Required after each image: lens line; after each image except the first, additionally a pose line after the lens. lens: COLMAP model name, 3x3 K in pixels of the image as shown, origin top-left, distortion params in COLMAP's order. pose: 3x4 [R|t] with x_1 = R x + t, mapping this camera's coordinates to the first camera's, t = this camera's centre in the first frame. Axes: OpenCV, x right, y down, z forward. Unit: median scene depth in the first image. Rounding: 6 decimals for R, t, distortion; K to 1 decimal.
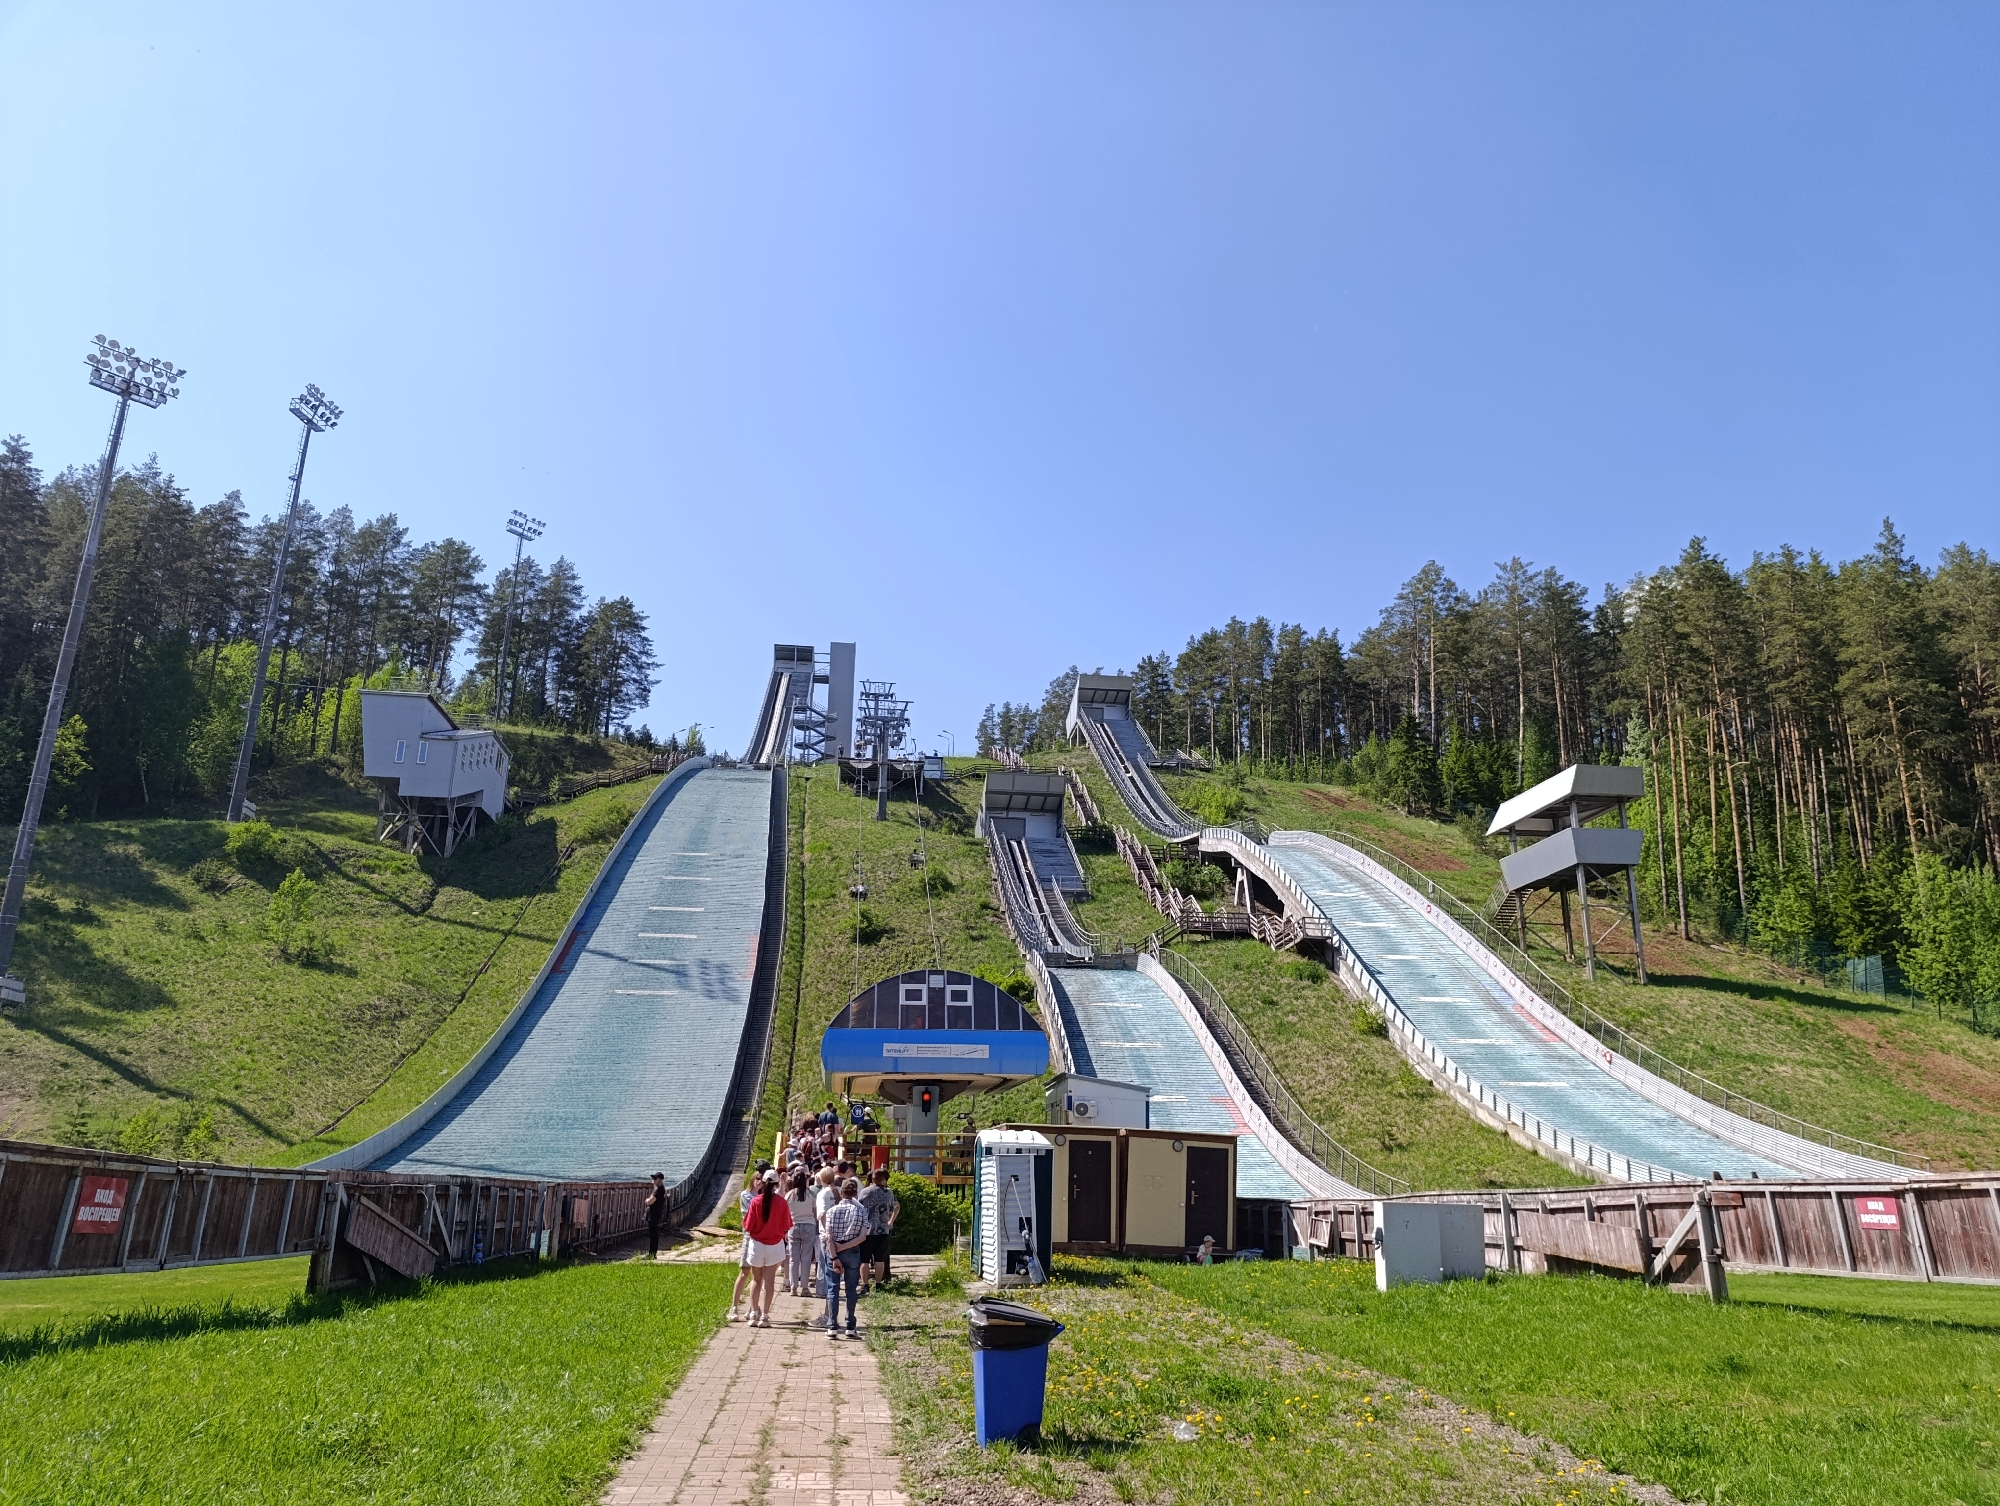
lens RADIAL K [[1406.0, 0, 1016.3], [0, 1406.0, 754.8], [0, 0, 1]] dist [0.100678, -0.217891]
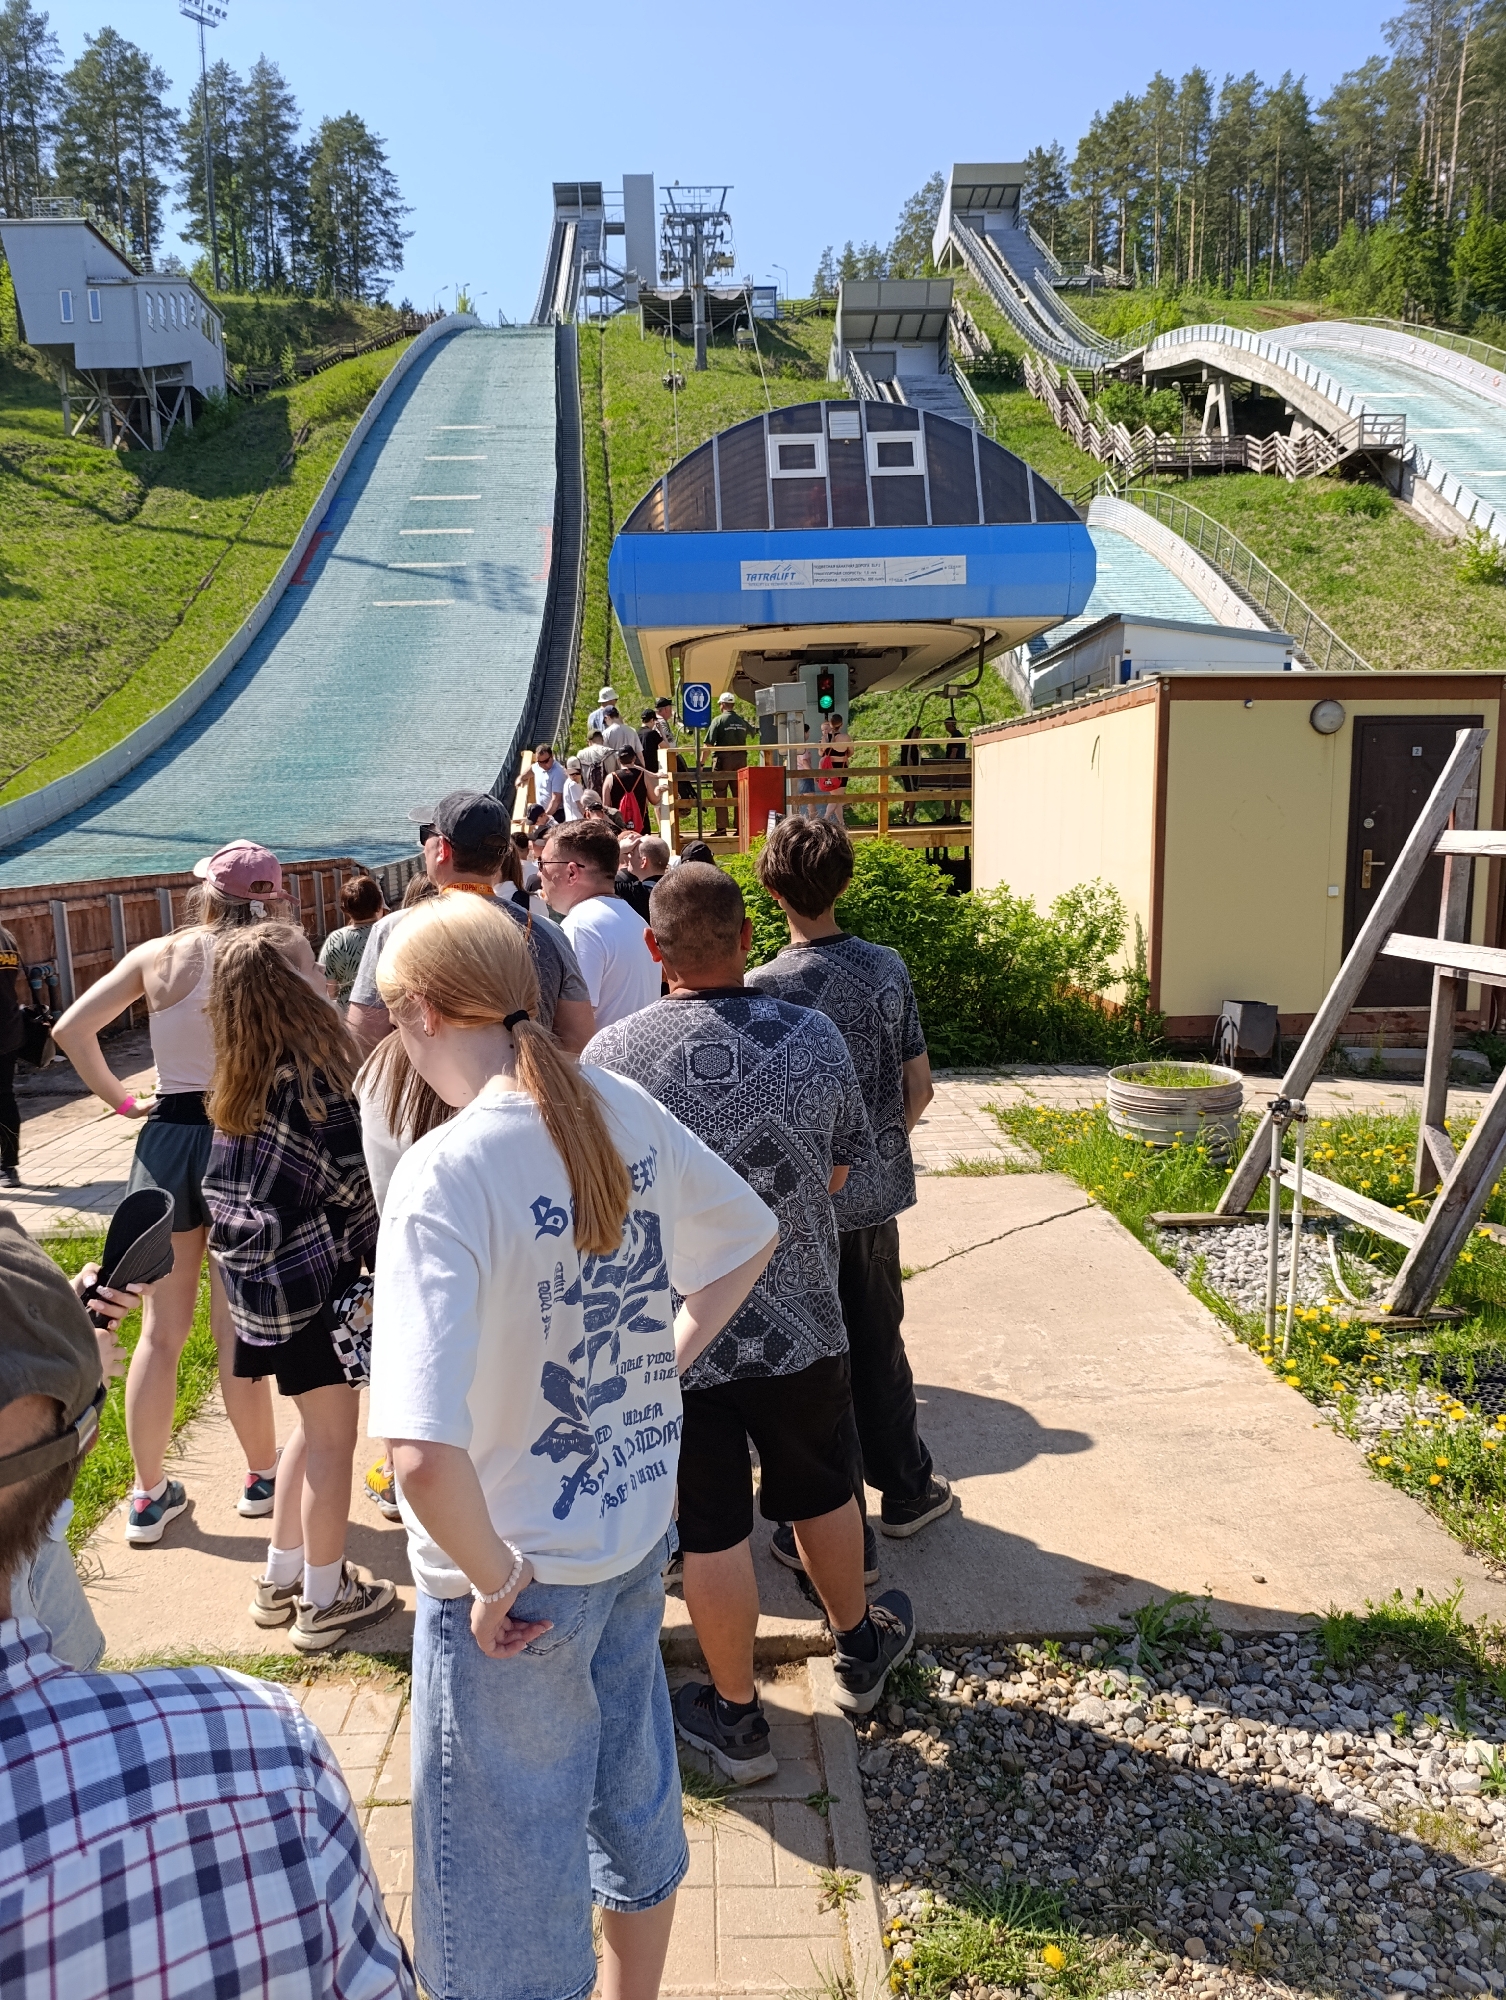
lens RADIAL K [[1395.0, 0, 740.3], [0, 1395.0, 1012.9], [0, 0, 1]] dist [0.005308, -0.018132]
pose [[0.995789, -0.028493, -0.087140, -0.018772], [0.062108, 0.908798, 0.412588, 0.048327], [0.067437, -0.416262, 0.906740, 0.168282]]
